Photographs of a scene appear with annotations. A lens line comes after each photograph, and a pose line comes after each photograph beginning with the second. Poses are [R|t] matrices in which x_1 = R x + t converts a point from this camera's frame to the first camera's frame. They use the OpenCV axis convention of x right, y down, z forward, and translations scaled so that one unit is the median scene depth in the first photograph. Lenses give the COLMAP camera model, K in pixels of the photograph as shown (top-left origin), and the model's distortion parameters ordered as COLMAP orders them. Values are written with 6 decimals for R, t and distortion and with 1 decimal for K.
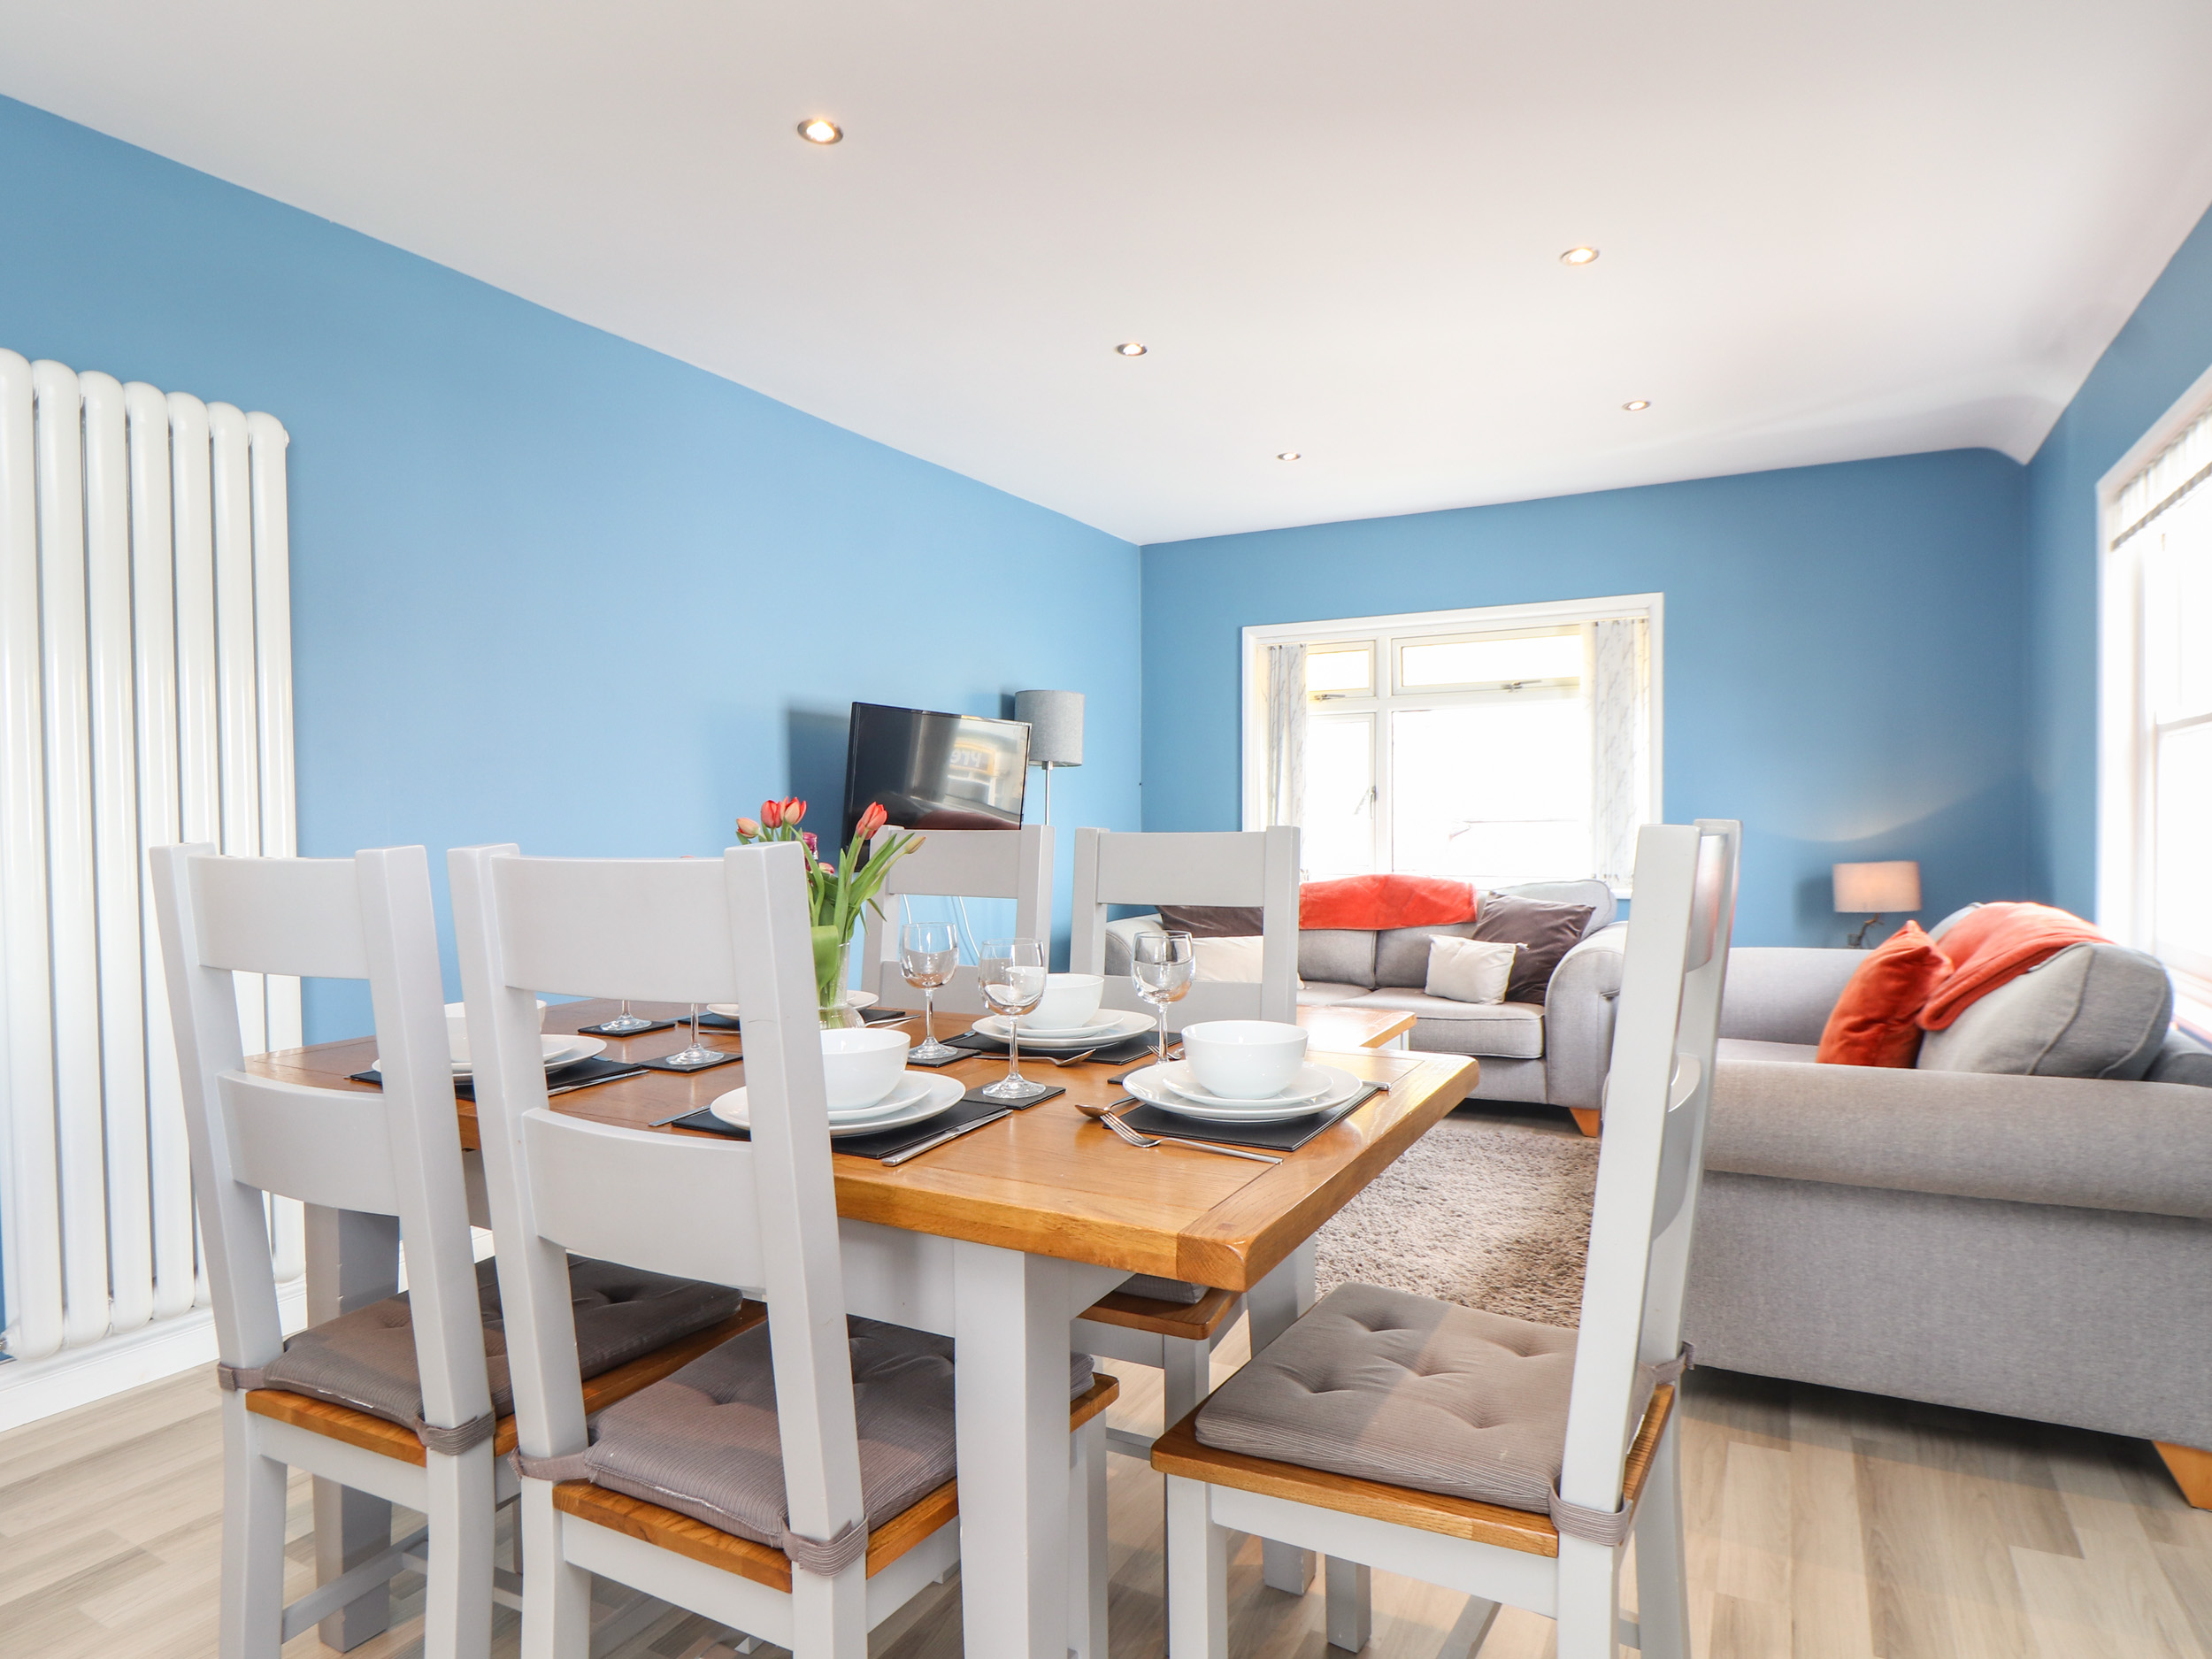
lens RADIAL K [[1179.7, 0, 1106.0], [0, 1179.7, 835.1], [0, 0, 1]] dist [-0.006283, -0.005522]
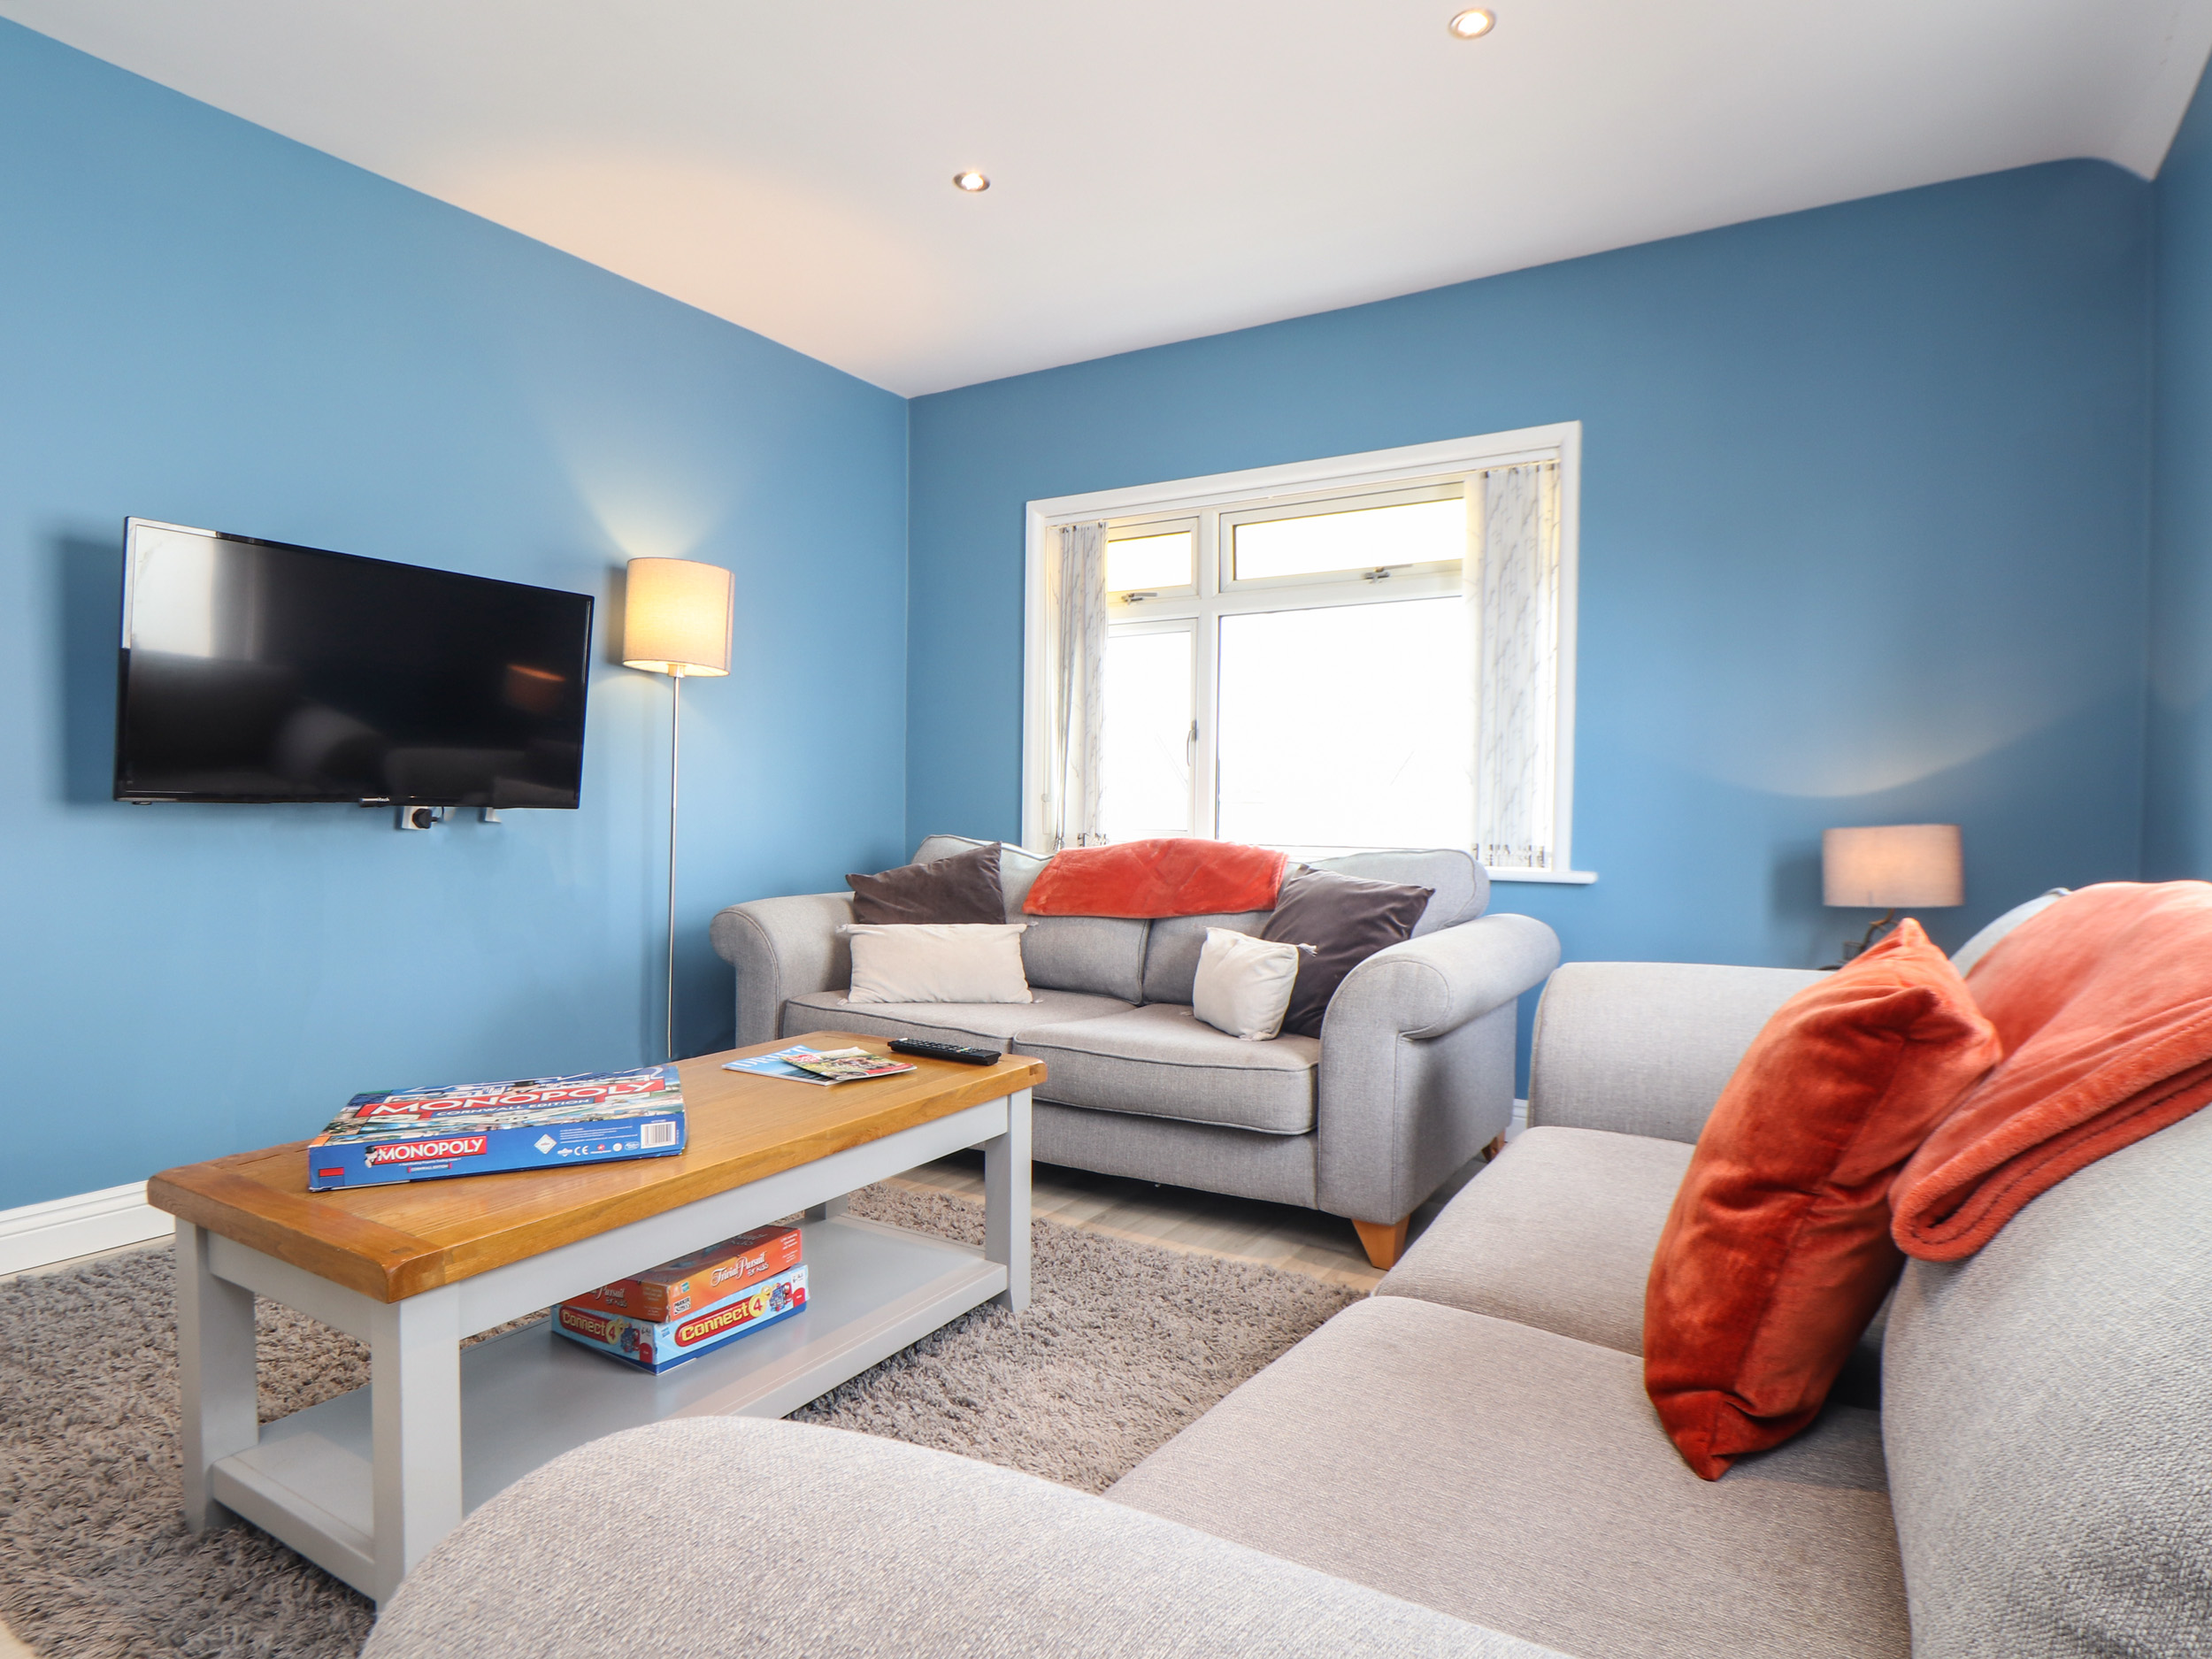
lens RADIAL K [[1179.7, 0, 1106.3], [0, 1179.7, 835.4], [0, 0, 1]] dist [-0.006283, -0.005522]
pose [[0.999097, 0.018422, -0.038278, 0.238315], [-0.017969, 0.999765, 0.012132, 0.024912], [0.038492, -0.011433, 0.999193, 0.326395]]
